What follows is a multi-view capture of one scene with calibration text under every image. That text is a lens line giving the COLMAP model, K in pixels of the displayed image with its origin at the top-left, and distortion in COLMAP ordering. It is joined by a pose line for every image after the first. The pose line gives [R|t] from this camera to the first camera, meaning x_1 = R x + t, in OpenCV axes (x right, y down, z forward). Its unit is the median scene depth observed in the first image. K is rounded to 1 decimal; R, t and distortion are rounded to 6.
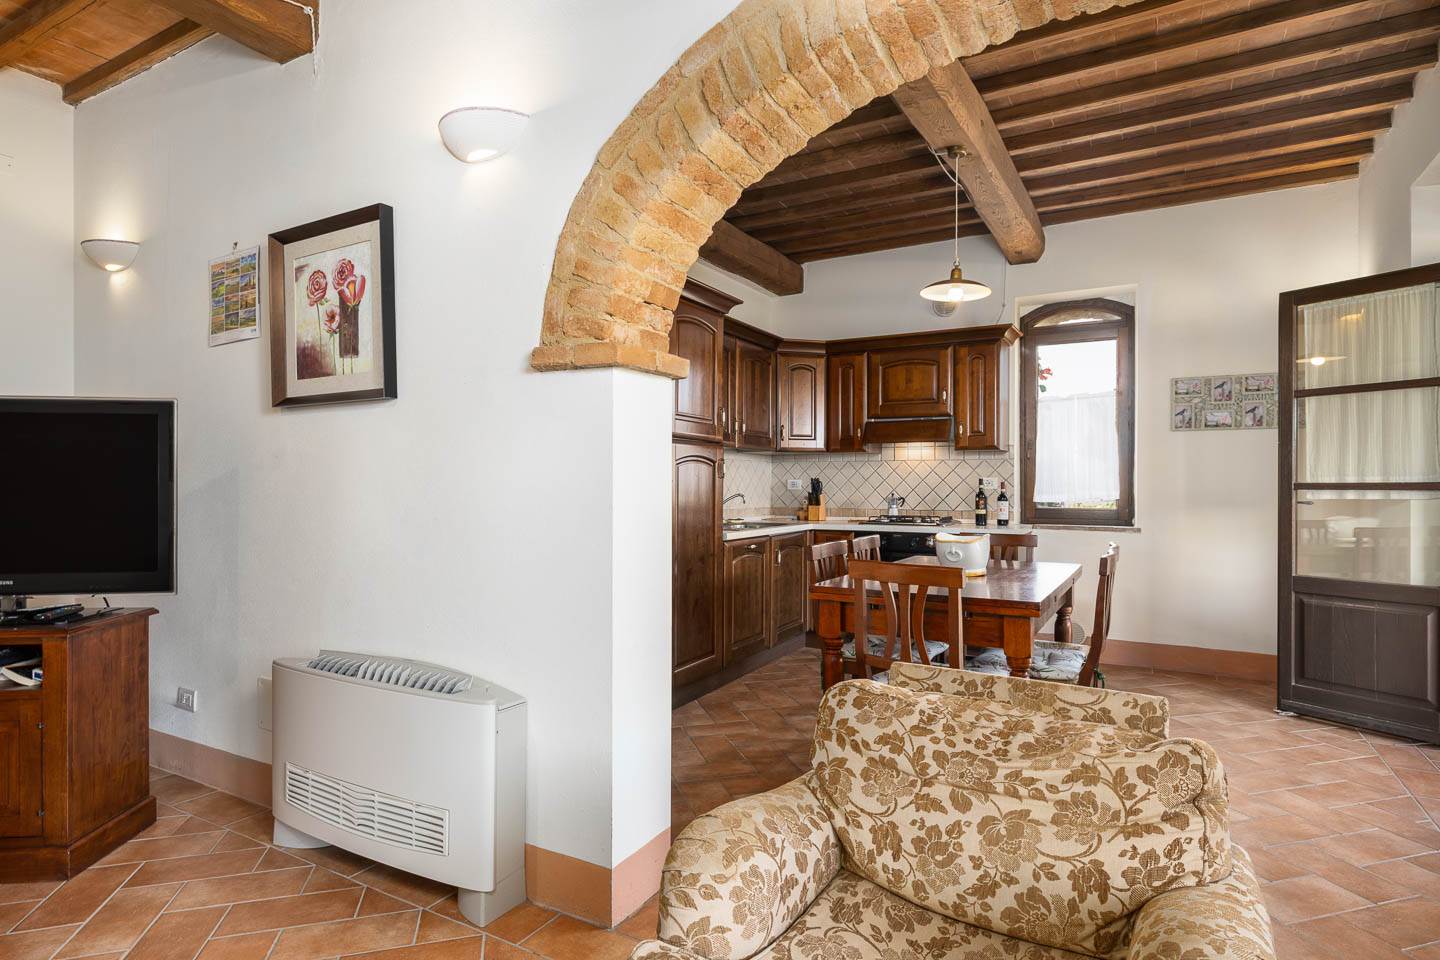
lens RADIAL K [[783.6, 0, 725.4], [0, 783.6, 480.5], [0, 0, 1]] dist [0.006890, -0.000187]
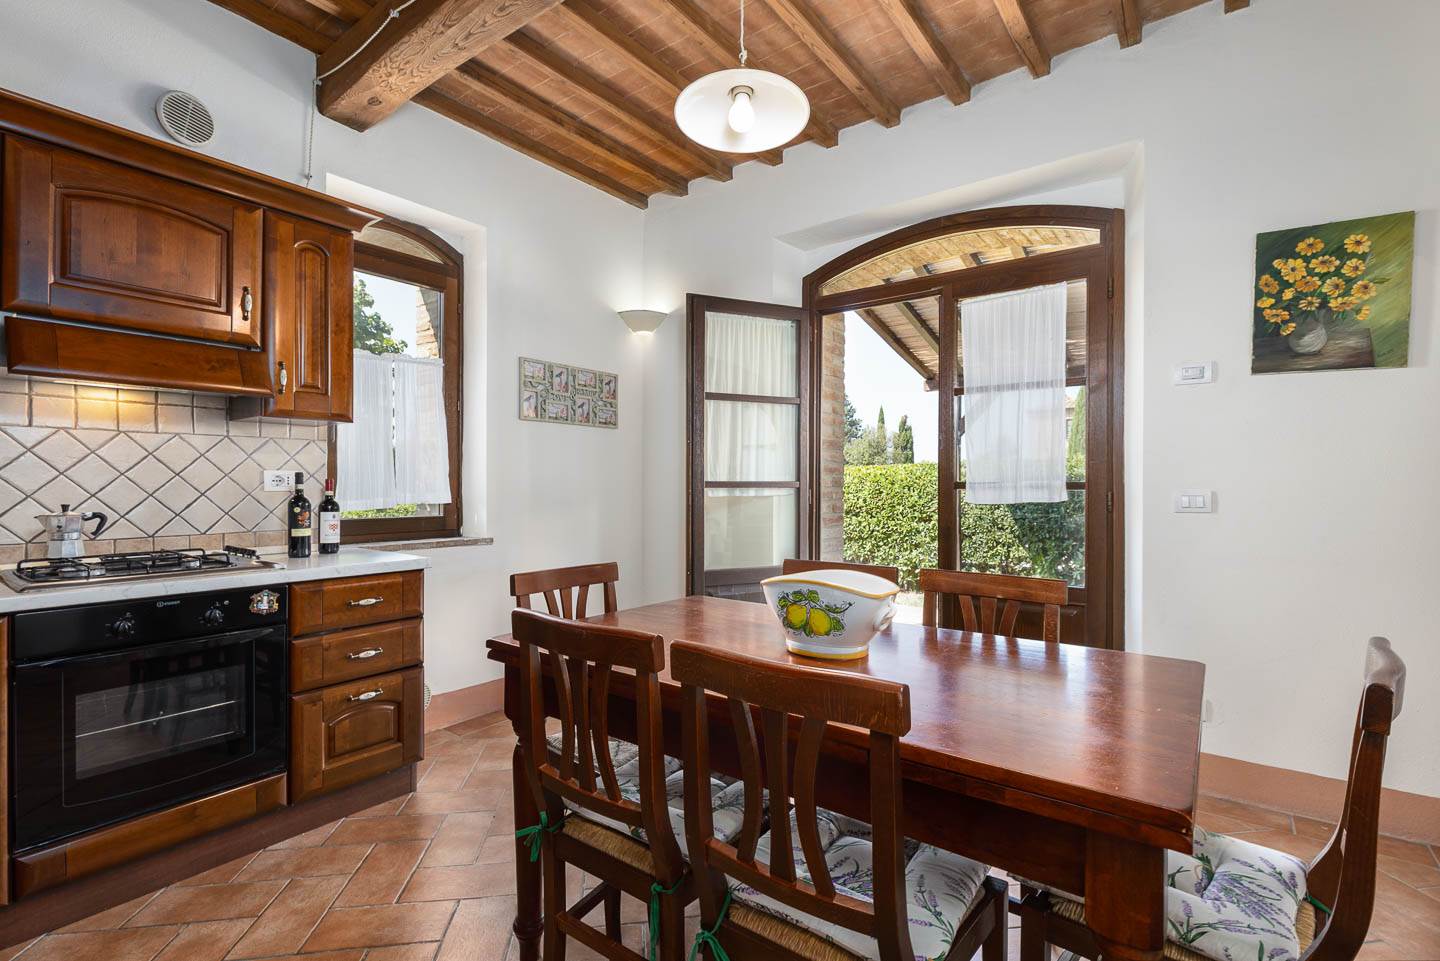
lens RADIAL K [[648.1, 0, 745.7], [0, 648.1, 483.4], [0, 0, 1]] dist [0.003087, -0.000944]
pose [[0.082710, -0.001765, 0.996572, -0.208286], [-0.005455, 0.999983, 0.002224, 0.005494], [-0.996559, -0.005620, 0.082699, 1.346765]]
